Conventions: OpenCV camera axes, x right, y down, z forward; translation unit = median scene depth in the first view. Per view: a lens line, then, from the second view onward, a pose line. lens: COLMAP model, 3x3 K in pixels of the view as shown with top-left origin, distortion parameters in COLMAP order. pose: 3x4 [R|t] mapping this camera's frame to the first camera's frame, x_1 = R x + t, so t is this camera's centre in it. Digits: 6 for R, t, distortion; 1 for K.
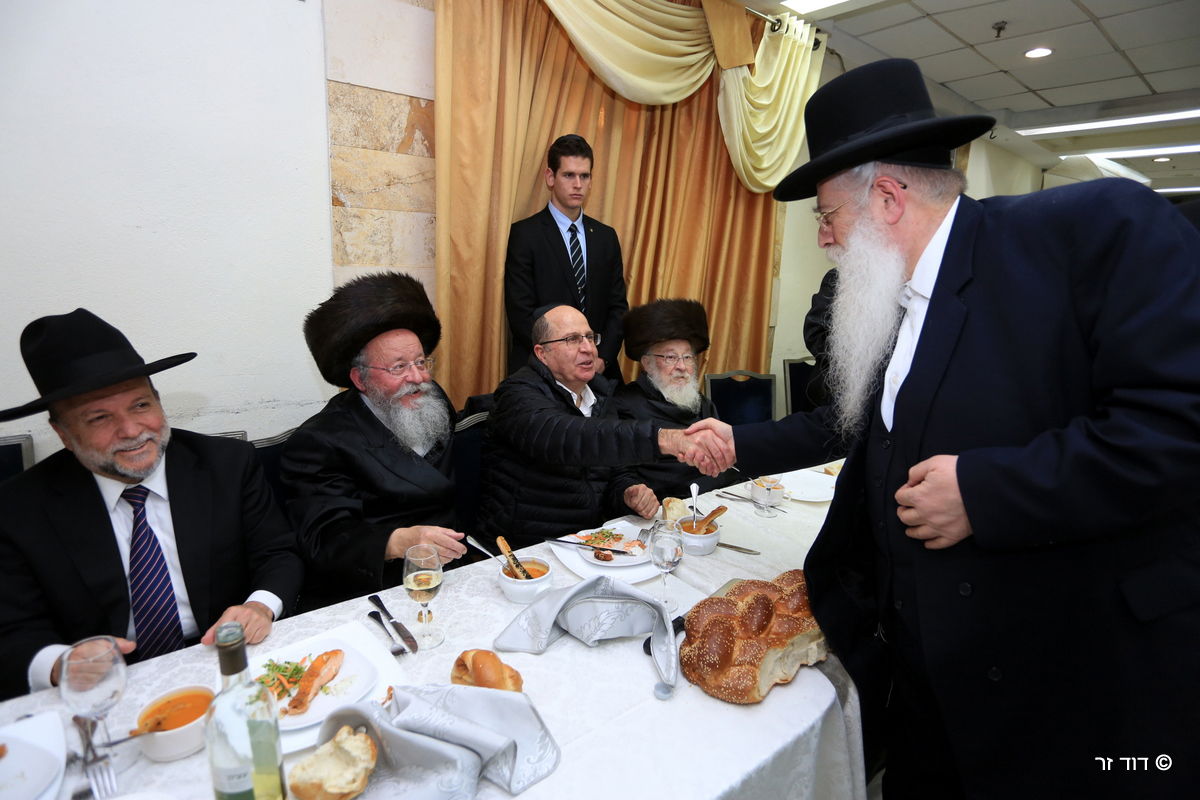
lens RADIAL K [[606.4, 0, 600.0], [0, 606.4, 400.0], [0, 0, 1]] dist [-0.060789, 0.028005]
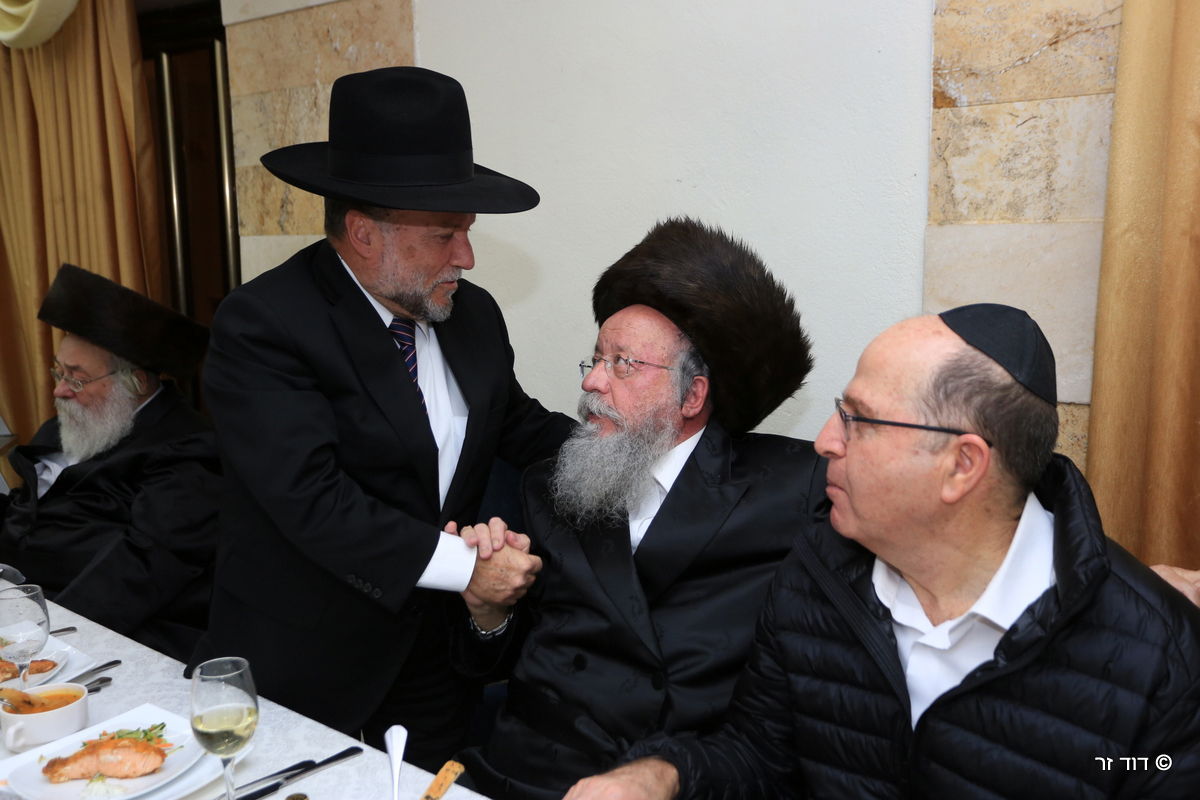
lens RADIAL K [[1104.2, 0, 600.0], [0, 1104.2, 400.0], [0, 0, 1]] dist [-0.027071, 0.156423]
pose [[0.196312, 0.098675, -0.975564, 0.428797], [-0.204577, 0.977150, 0.057669, -0.074898], [0.958963, 0.188257, 0.212013, 0.552306]]
